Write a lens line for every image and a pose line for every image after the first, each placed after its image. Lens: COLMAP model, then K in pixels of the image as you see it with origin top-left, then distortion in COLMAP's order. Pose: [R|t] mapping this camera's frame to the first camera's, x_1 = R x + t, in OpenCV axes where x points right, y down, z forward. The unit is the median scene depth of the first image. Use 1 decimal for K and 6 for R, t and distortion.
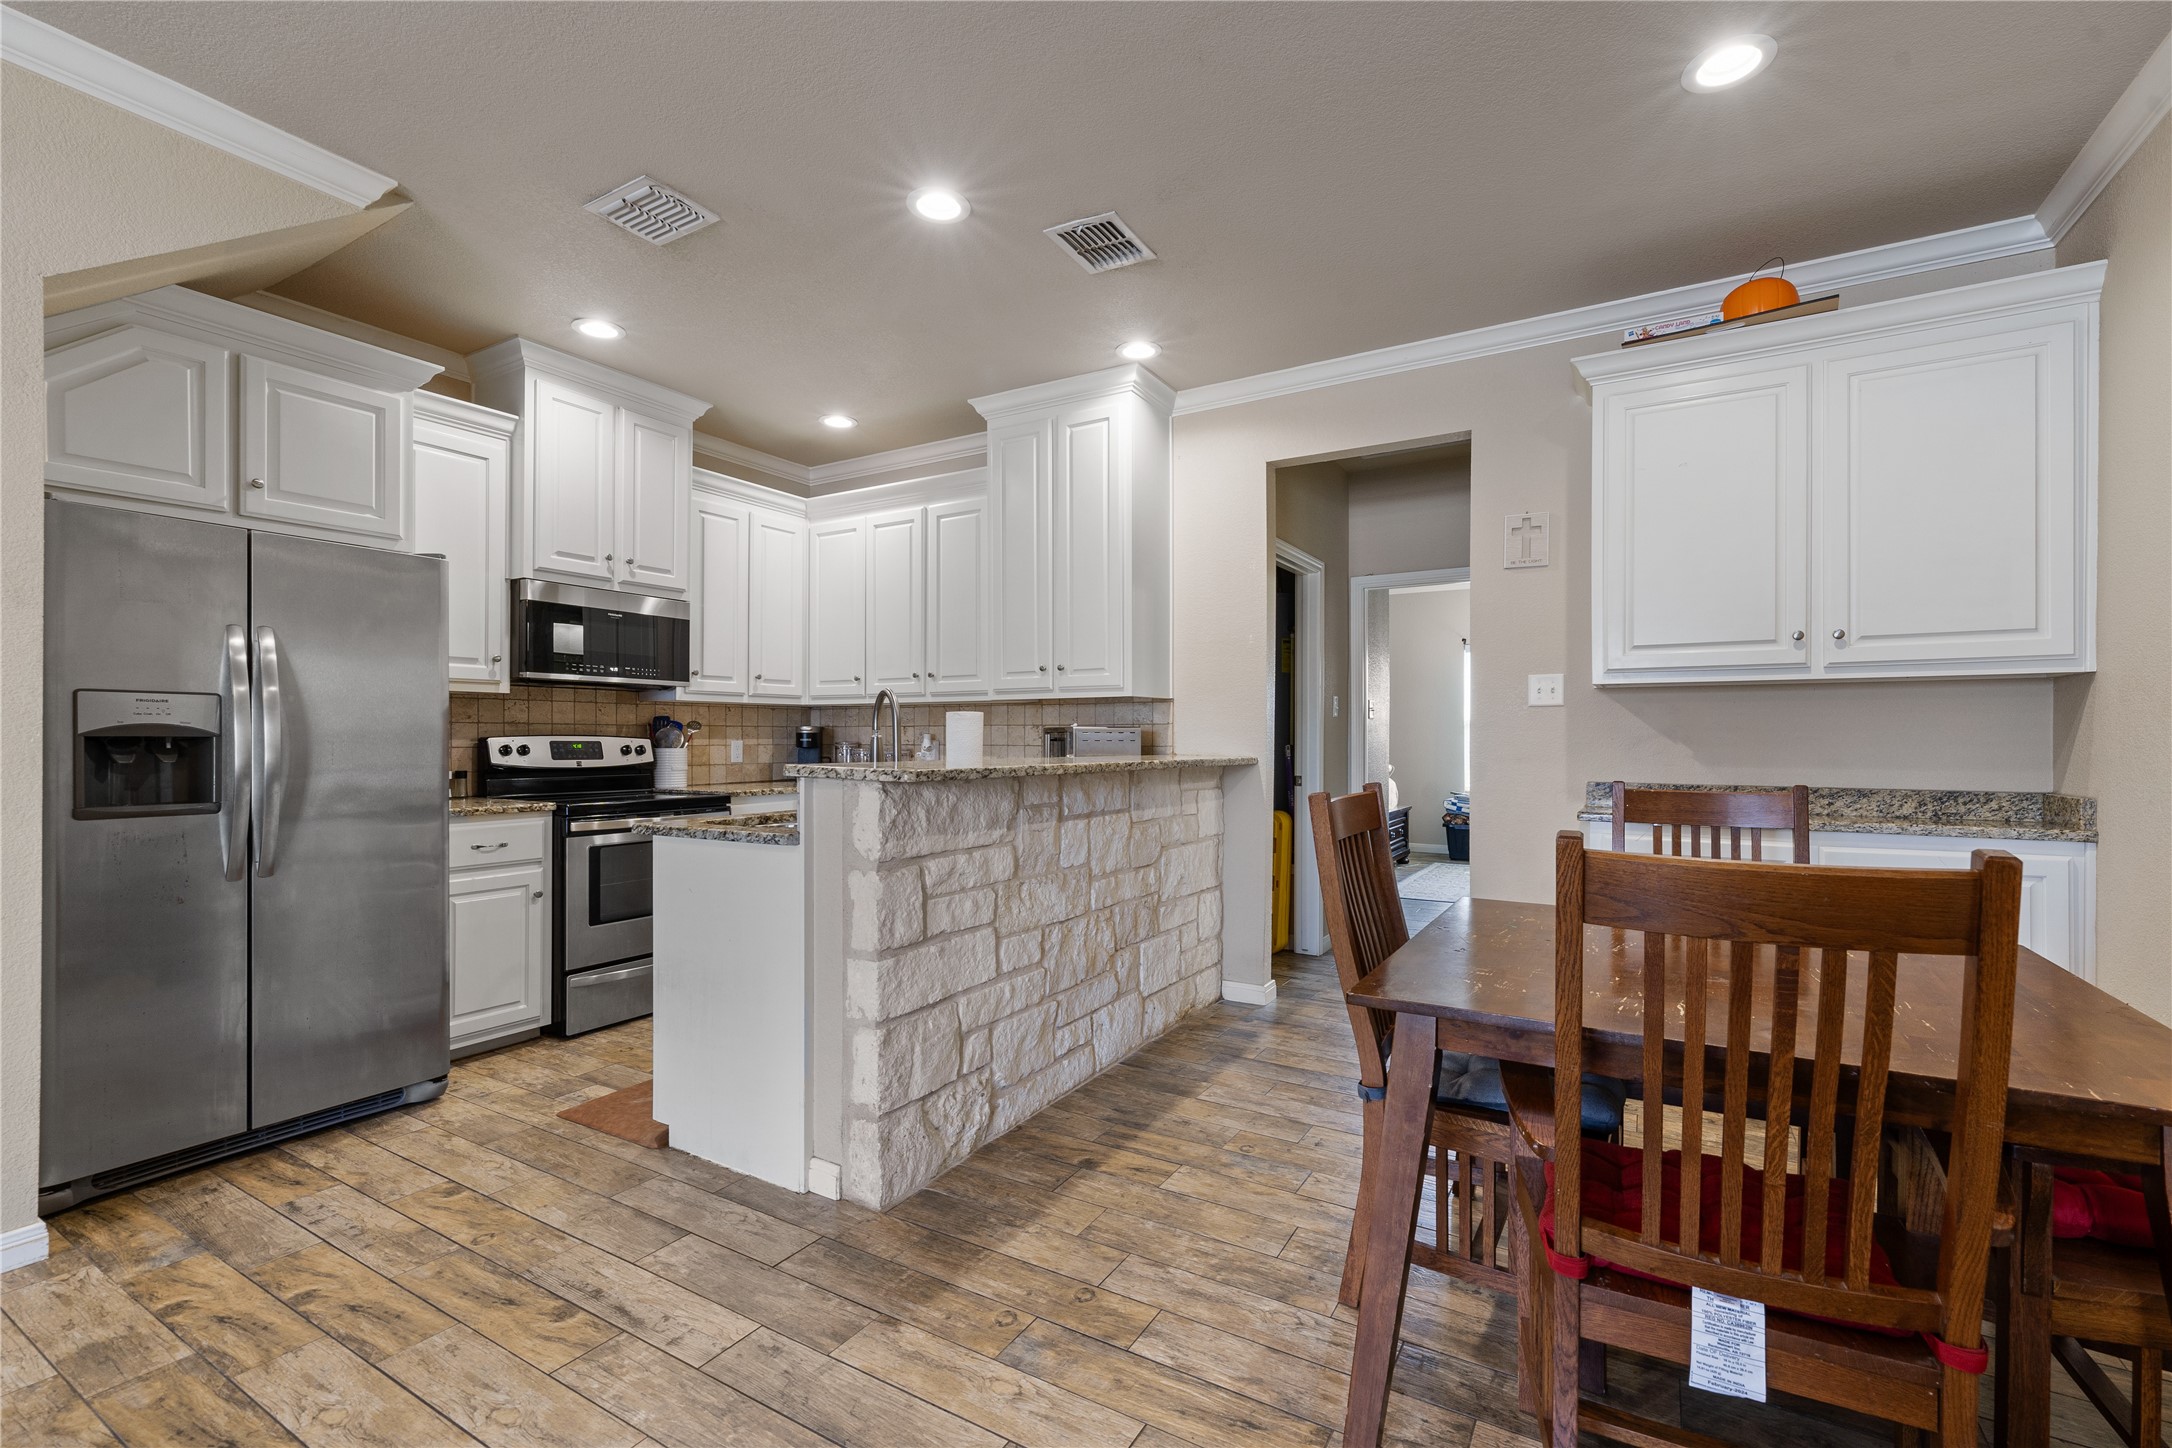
lens RADIAL K [[938.1, 0, 1090.7], [0, 938.1, 738.2], [0, 0, 1]] dist [0.004276, -0.002730]
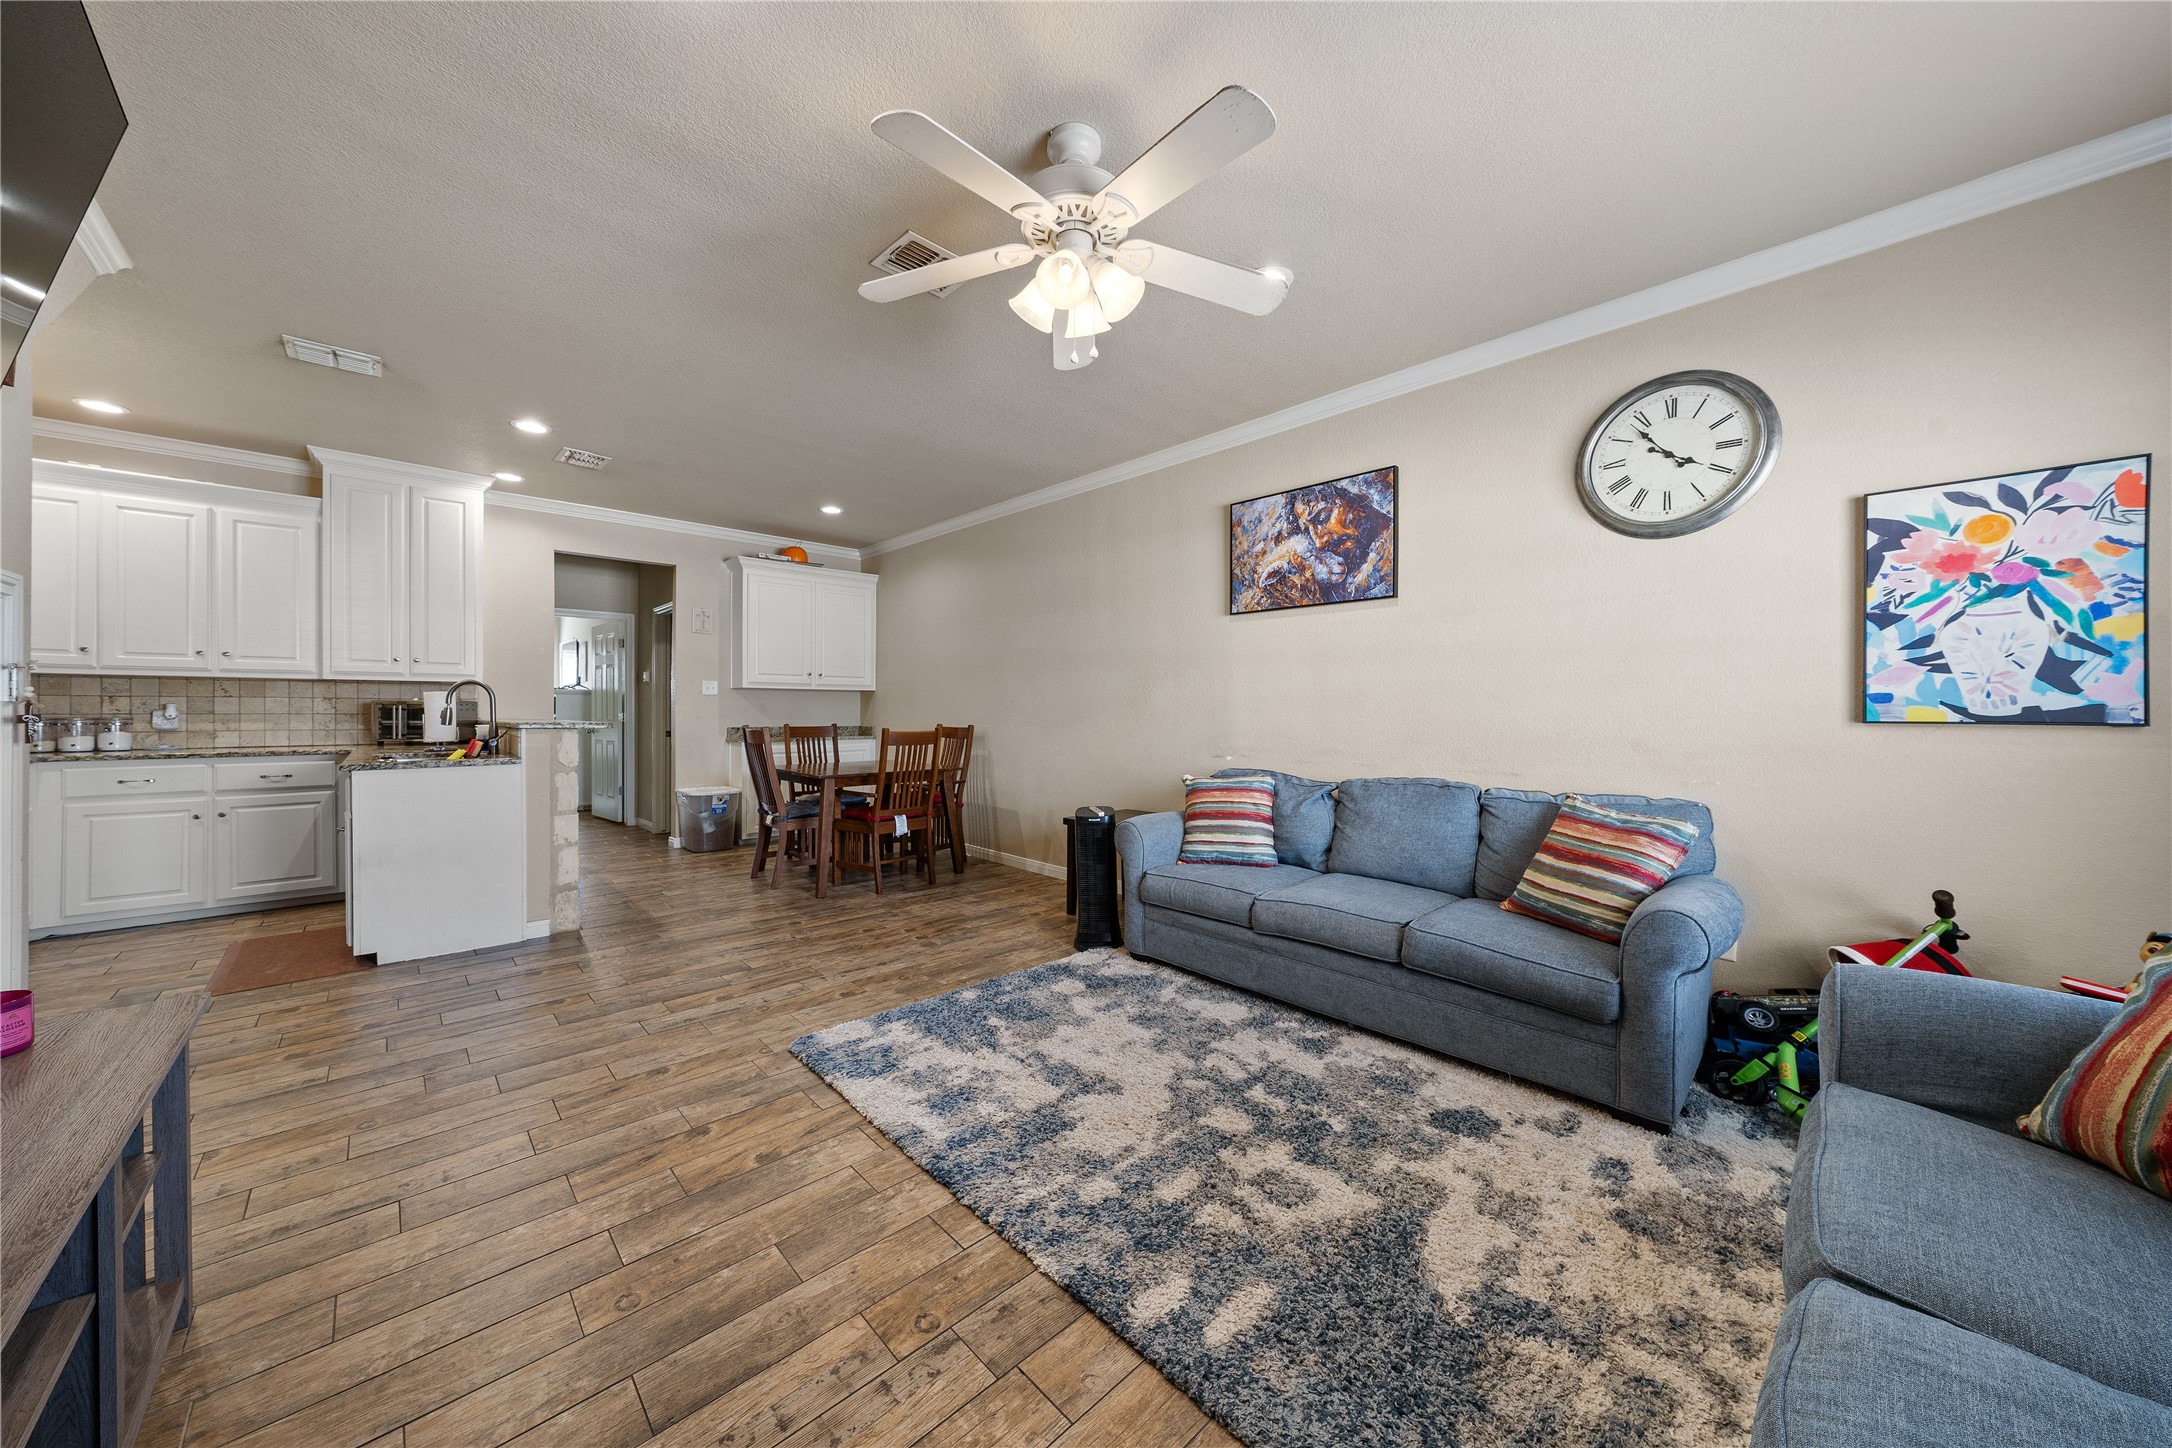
lens RADIAL K [[737.6, 0, 1088.0], [0, 737.6, 711.6], [0, 0, 1]] dist [-0.000841, 0.000150]
pose [[0.268090, -0.001714, 0.963392, -1.053749], [-0.003064, 0.999992, 0.002632, -0.001236], [-0.963389, -0.003657, 0.268082, -0.389648]]
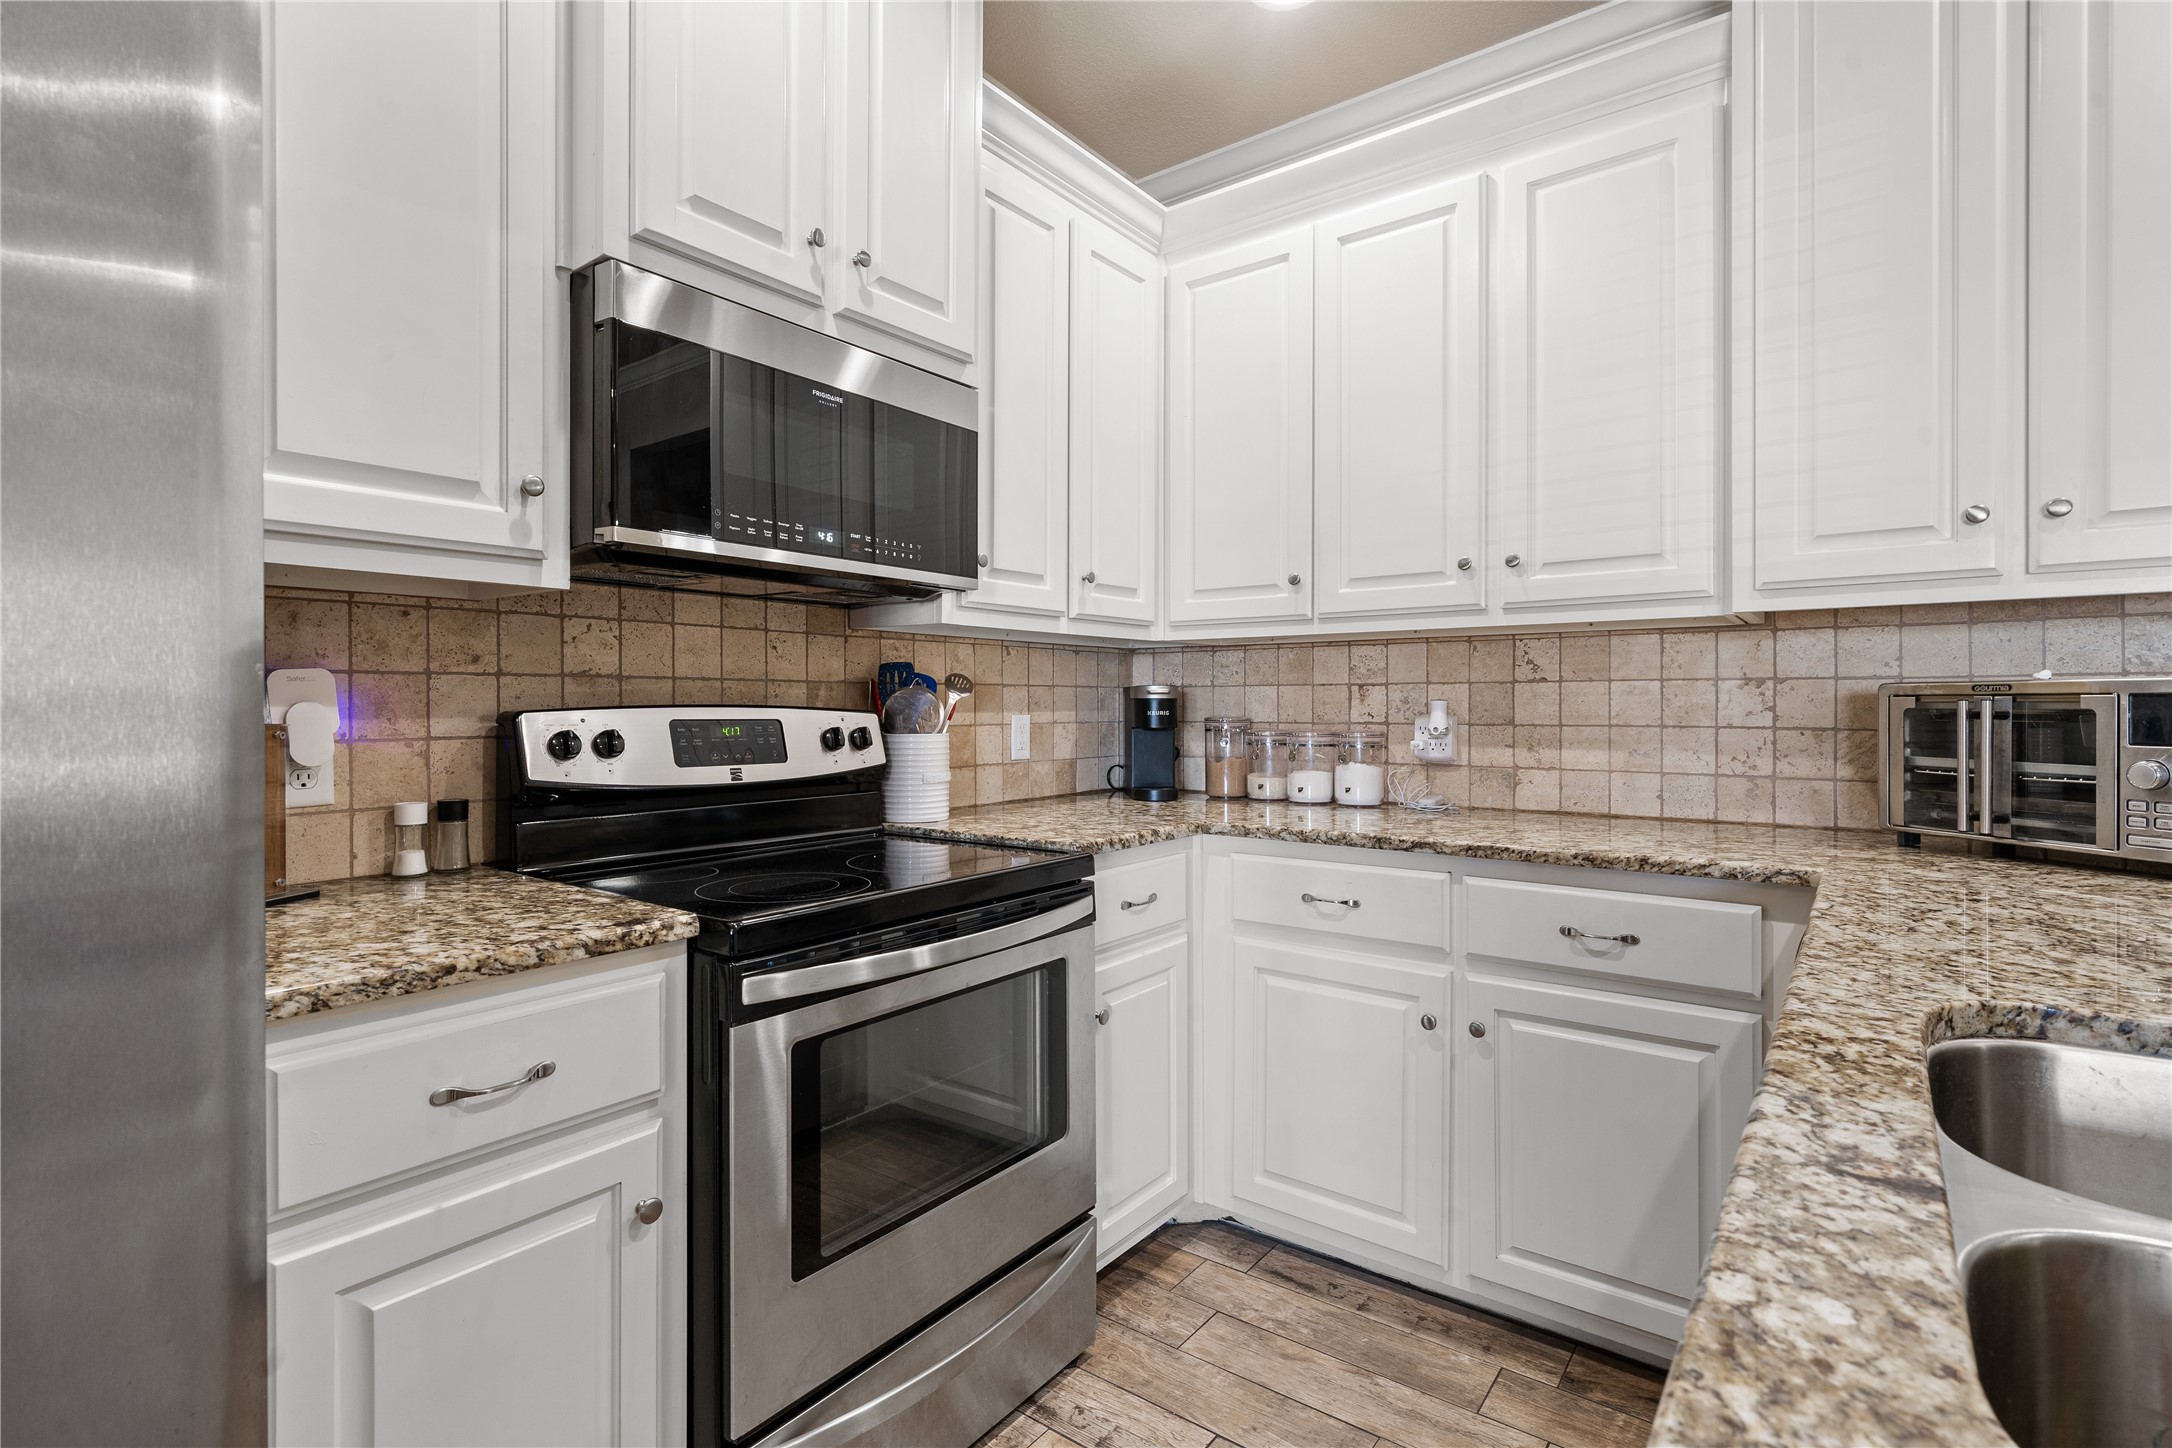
lens RADIAL K [[1014.4, 0, 1082.4], [0, 1014.4, 710.0], [0, 0, 1]] dist [0.005126, -0.002601]
pose [[0.993266, -0.001547, -0.115847, -0.425458], [0.002150, 0.999985, 0.005079, -0.003761], [0.115837, -0.005294, 0.993254, 0.715331]]
